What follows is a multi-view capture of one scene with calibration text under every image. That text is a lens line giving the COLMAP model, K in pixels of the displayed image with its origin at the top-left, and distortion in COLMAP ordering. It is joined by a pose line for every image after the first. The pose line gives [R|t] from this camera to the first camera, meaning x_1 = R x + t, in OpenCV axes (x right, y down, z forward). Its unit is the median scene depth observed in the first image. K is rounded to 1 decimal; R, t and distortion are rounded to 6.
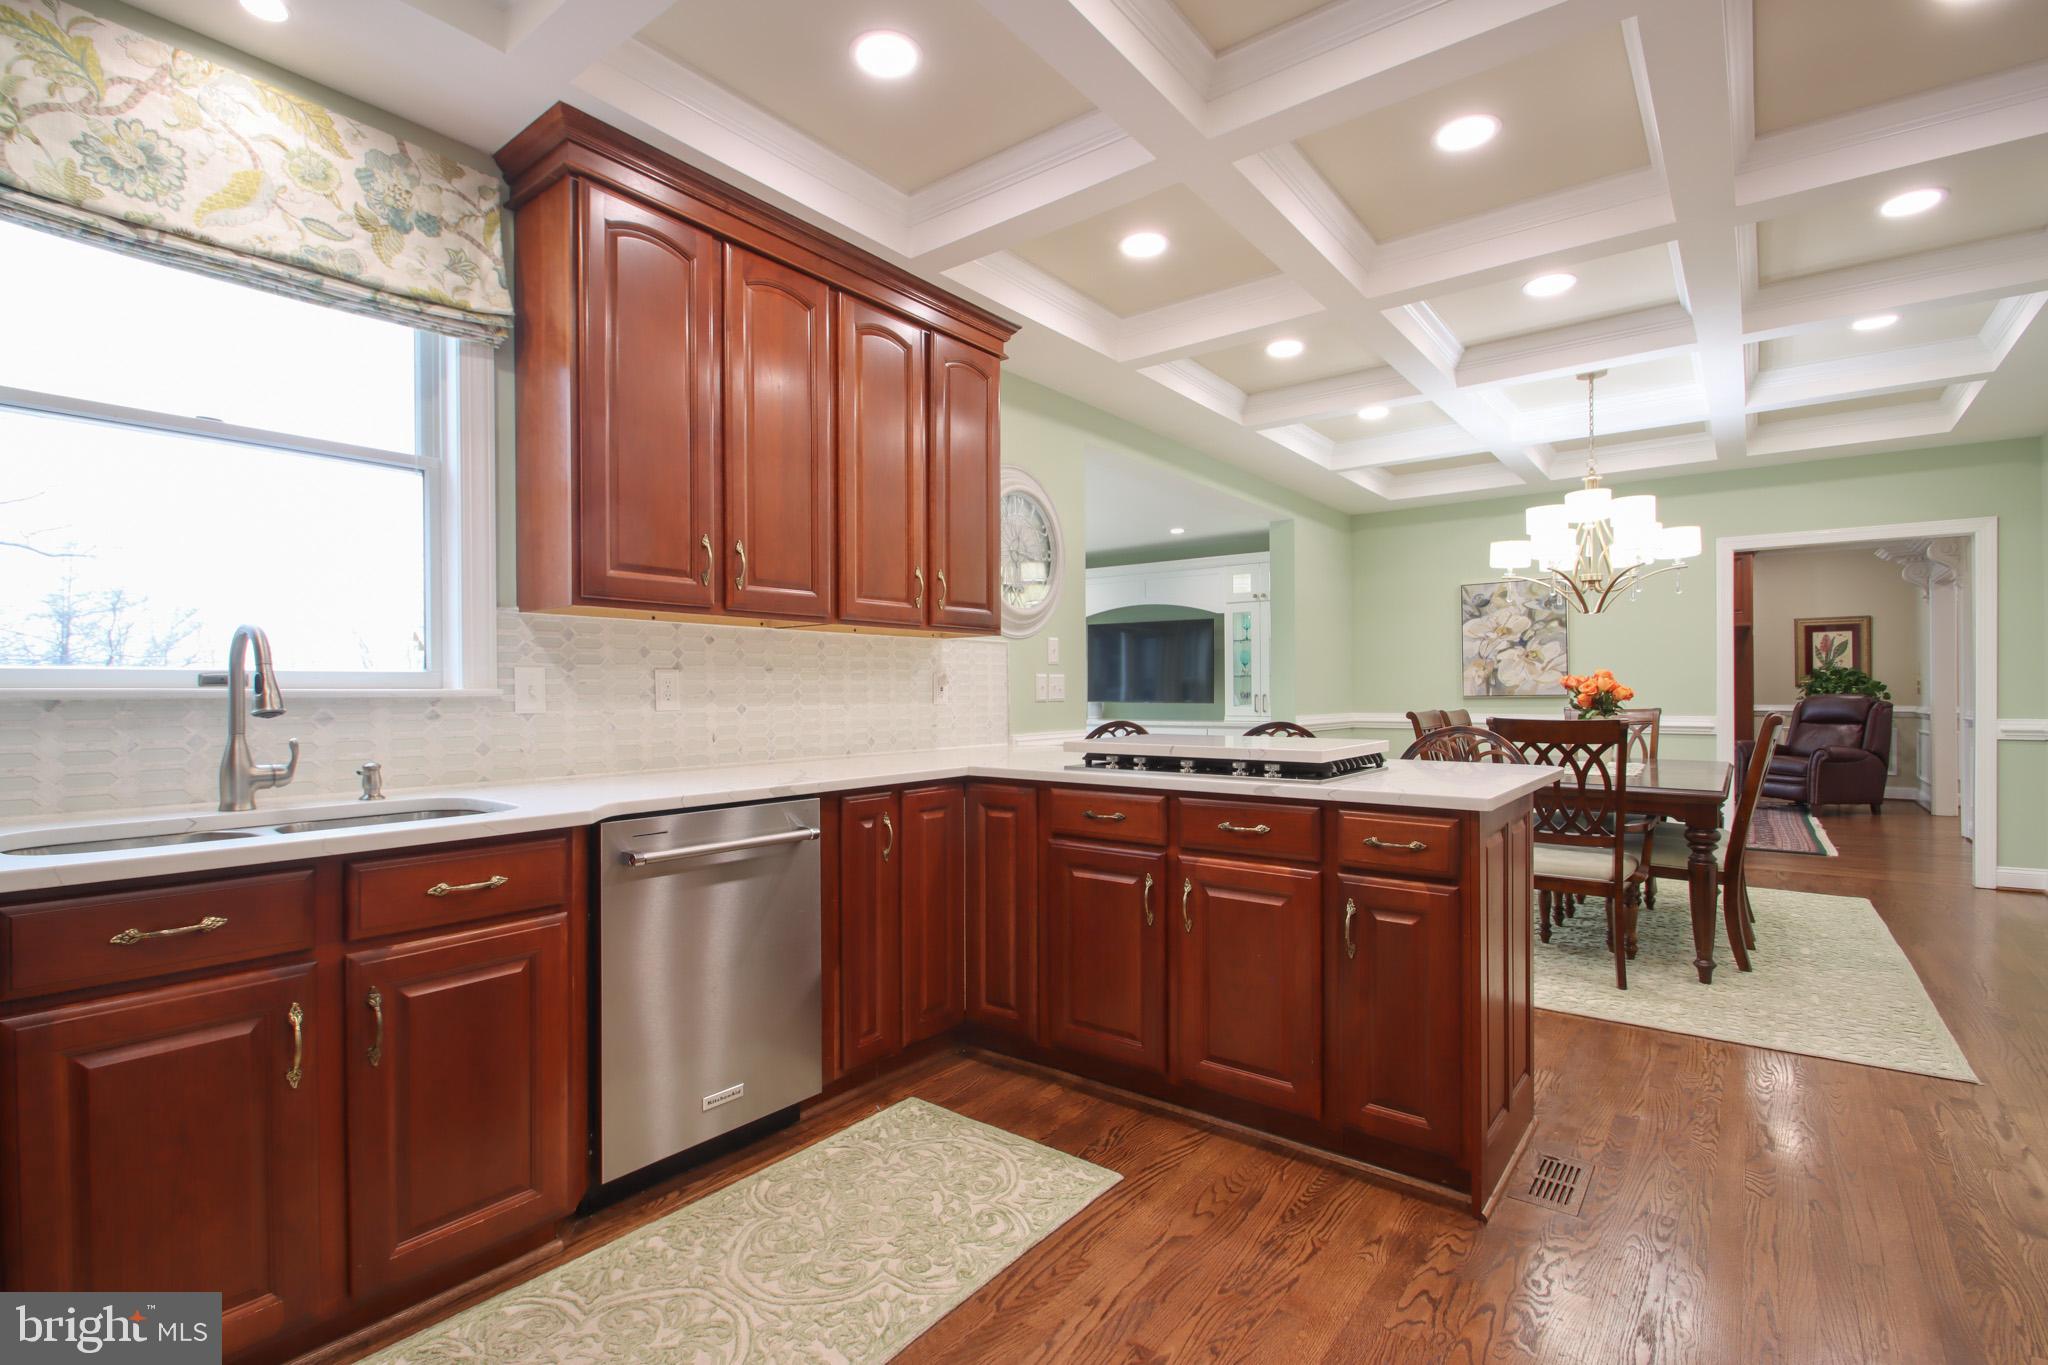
lens RADIAL K [[930.7, 0, 1041.9], [0, 930.7, 689.8], [0, 0, 1]] dist [0.000937, -0.008096]
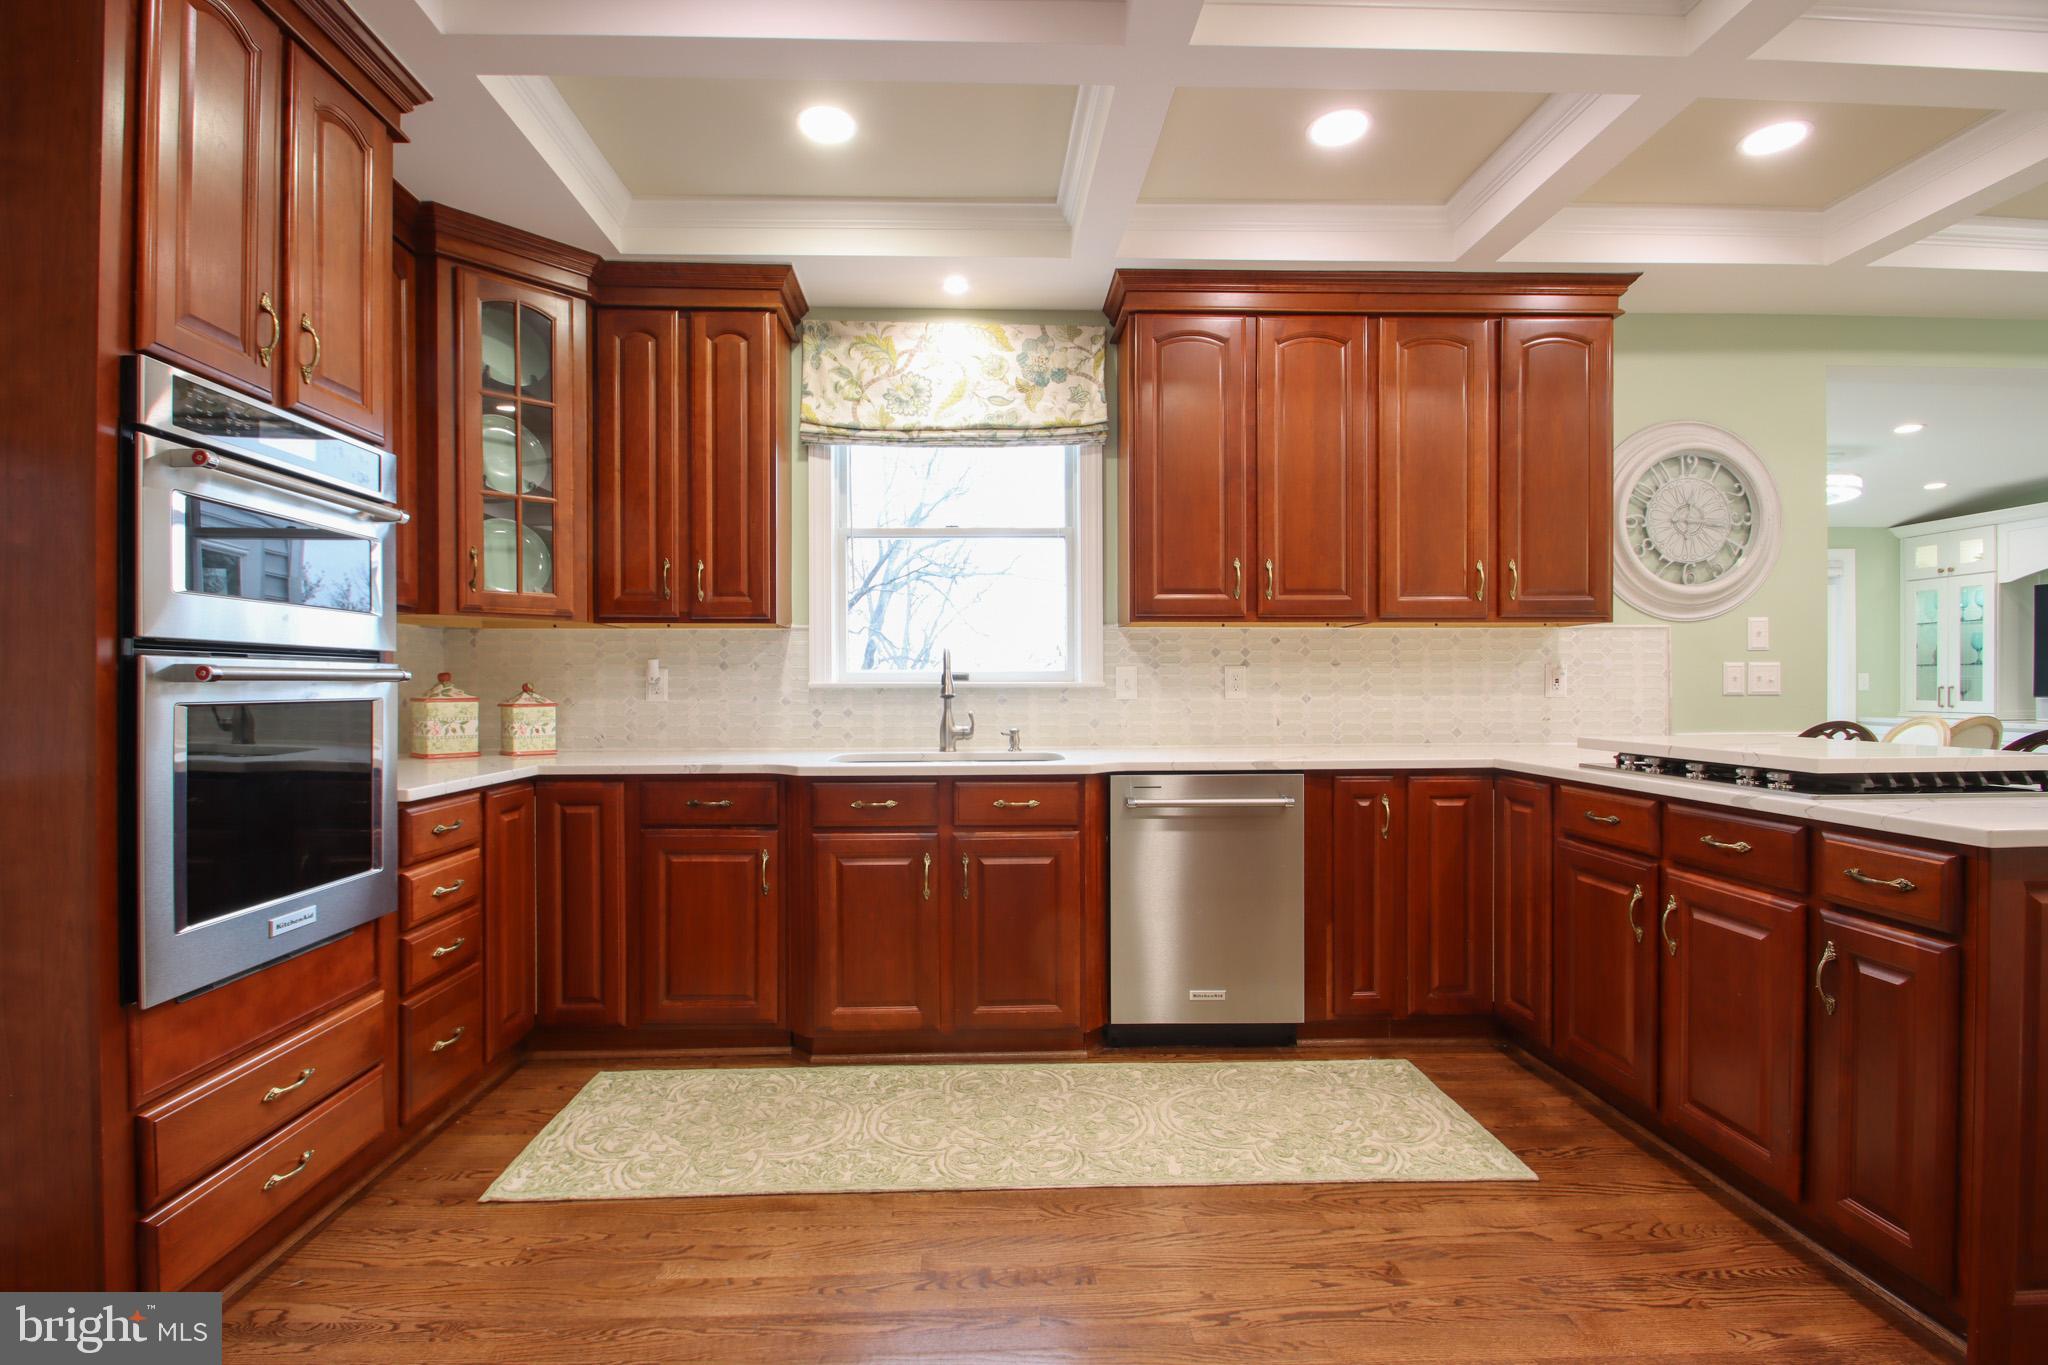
lens RADIAL K [[930.7, 0, 1025.8], [0, 930.7, 686.2], [0, 0, 1]] dist [0.000937, -0.008096]
pose [[0.667018, 0.003356, -0.745034, 0.421444], [0.001675, 0.999981, 0.006004, -0.003278], [0.745040, -0.005253, 0.666999, -0.053346]]
